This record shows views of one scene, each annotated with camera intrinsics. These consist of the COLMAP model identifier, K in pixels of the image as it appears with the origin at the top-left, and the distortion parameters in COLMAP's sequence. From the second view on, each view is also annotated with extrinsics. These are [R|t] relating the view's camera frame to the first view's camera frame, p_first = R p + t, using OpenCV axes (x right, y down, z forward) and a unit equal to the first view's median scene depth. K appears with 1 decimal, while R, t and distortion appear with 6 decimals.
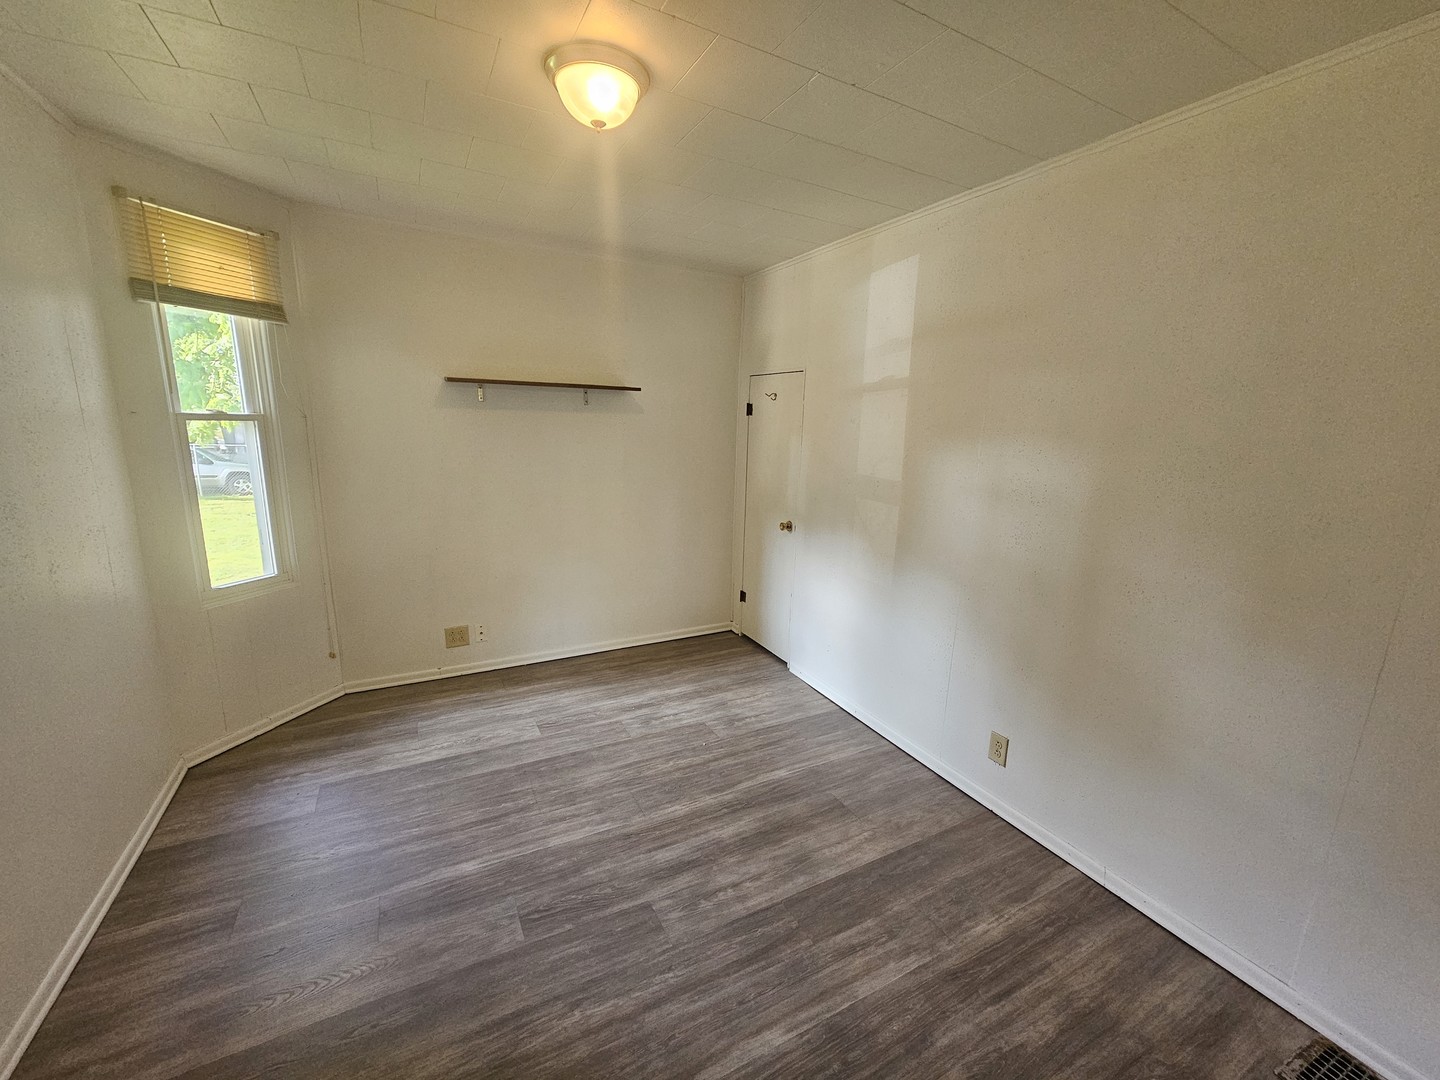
lens RADIAL K [[578.5, 0, 735.2], [0, 578.5, 533.9], [0, 0, 1]] dist [-0.003020, 0.002549]
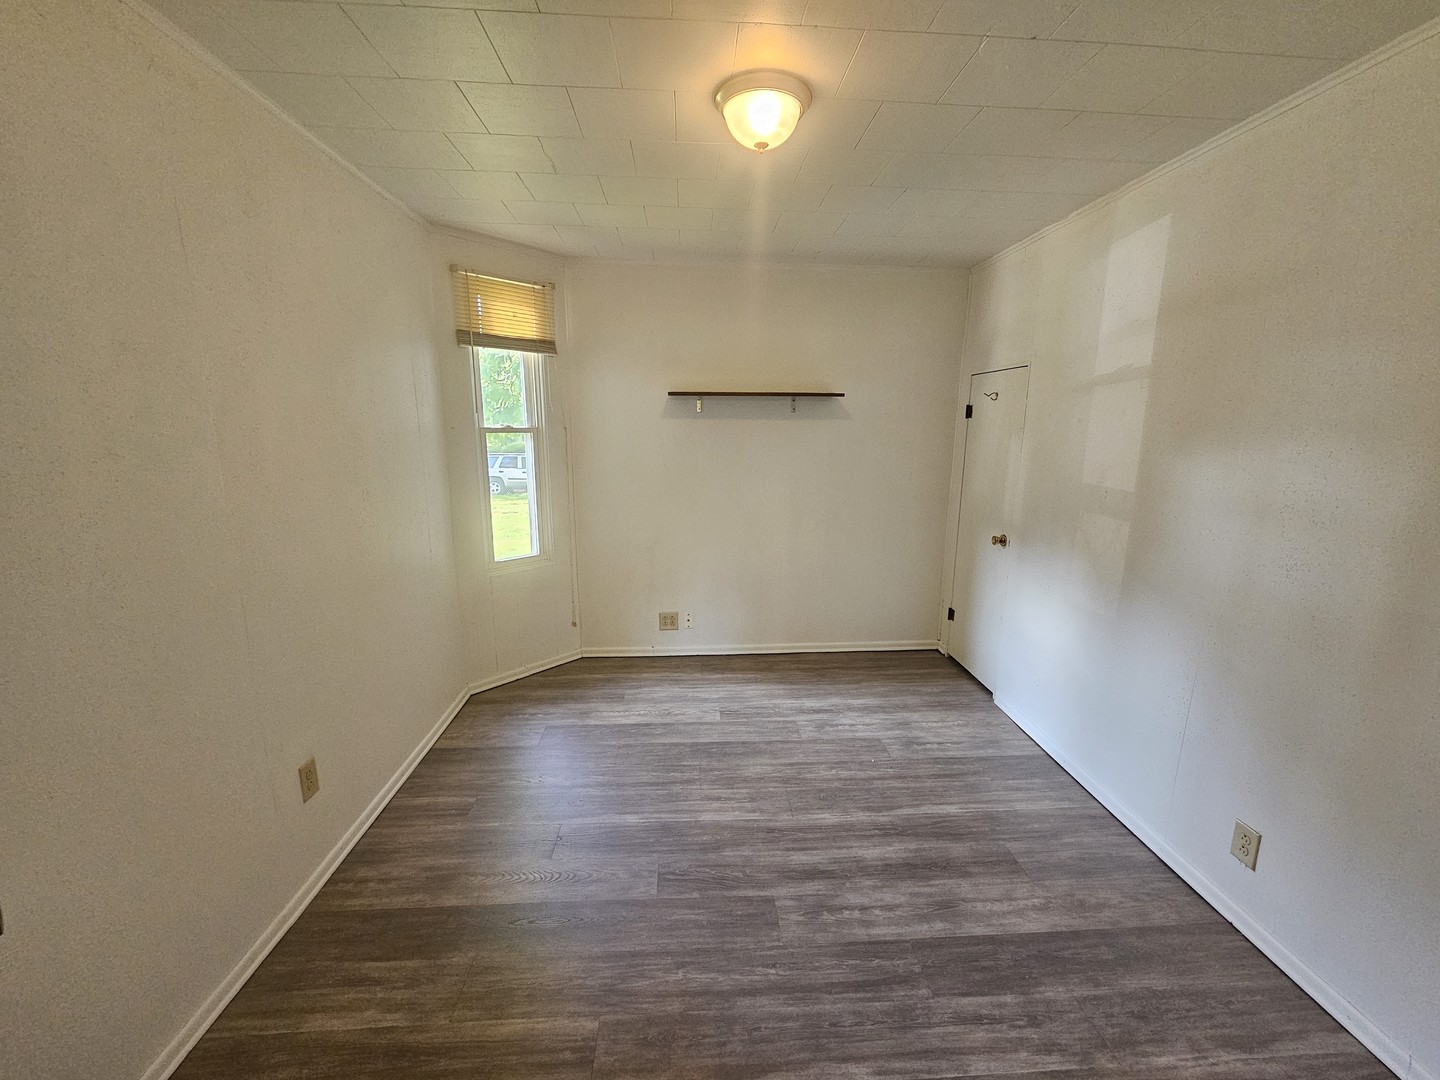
lens RADIAL K [[578.5, 0, 725.9], [0, 578.5, 536.9], [0, 0, 1]] dist [-0.003020, 0.002549]
pose [[0.911946, 0.055469, -0.406544, 0.110365], [-0.058141, 0.998292, 0.005787, 0.001347], [0.406171, 0.018360, 0.913613, 0.016354]]
